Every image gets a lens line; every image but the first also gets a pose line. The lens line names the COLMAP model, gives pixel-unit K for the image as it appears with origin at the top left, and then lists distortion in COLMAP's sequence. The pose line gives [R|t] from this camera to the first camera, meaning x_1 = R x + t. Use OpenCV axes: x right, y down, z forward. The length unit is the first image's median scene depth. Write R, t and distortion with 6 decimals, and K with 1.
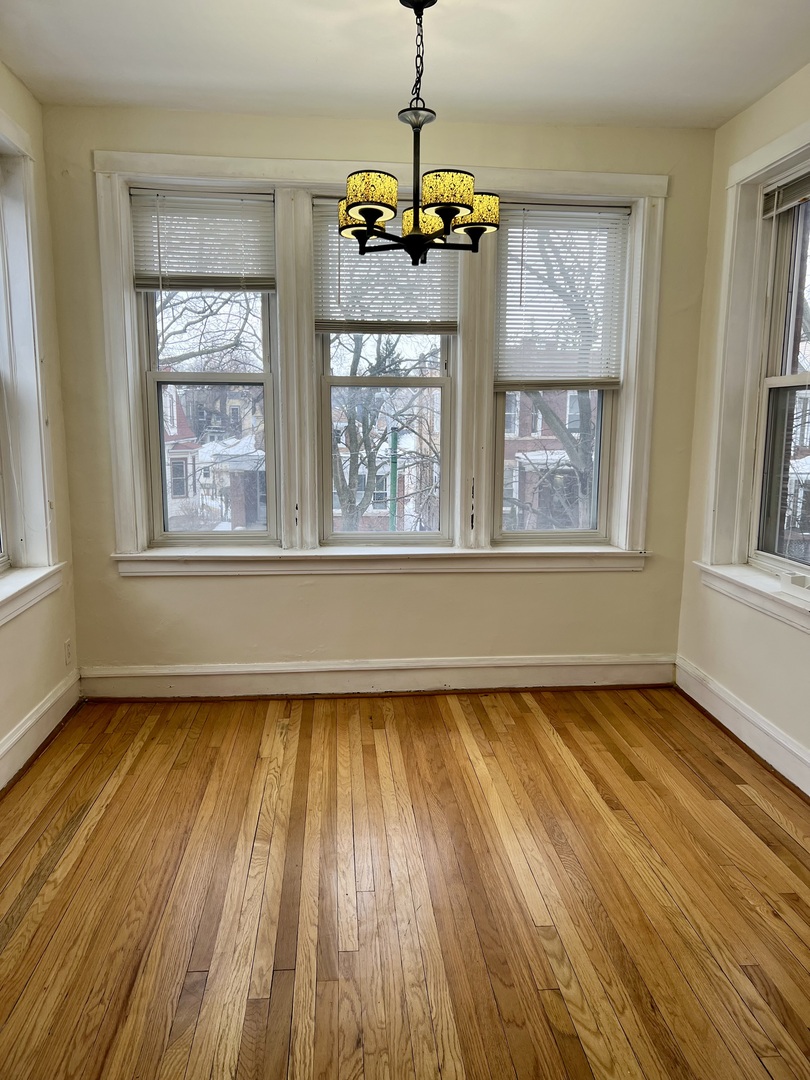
lens RADIAL K [[824.6, 0, 409.1], [0, 824.6, 544.3], [0, 0, 1]] dist [0.056861, -0.052815]
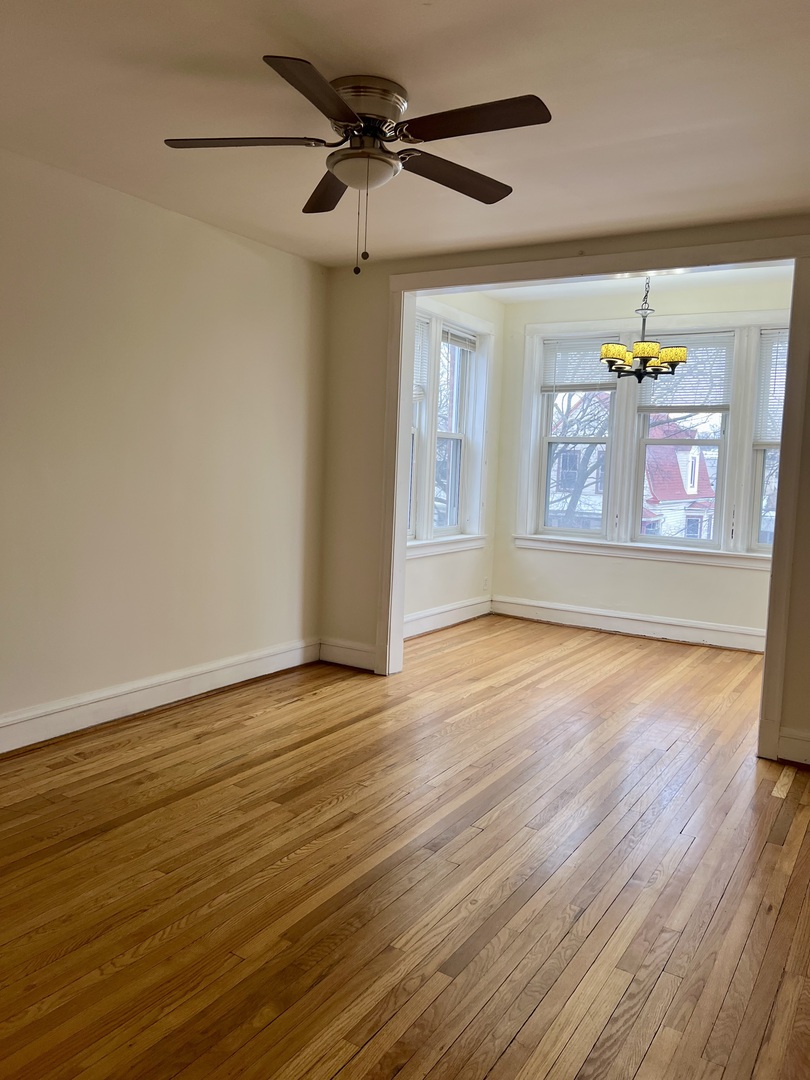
lens RADIAL K [[824.6, 0, 401.7], [0, 824.6, 530.6], [0, 0, 1]] dist [0.056861, -0.052815]
pose [[0.799836, 0.068822, -0.596260, 0.529684], [-0.122783, 0.991158, -0.050303, 0.124351], [0.587526, 0.113445, 0.801214, -0.608665]]
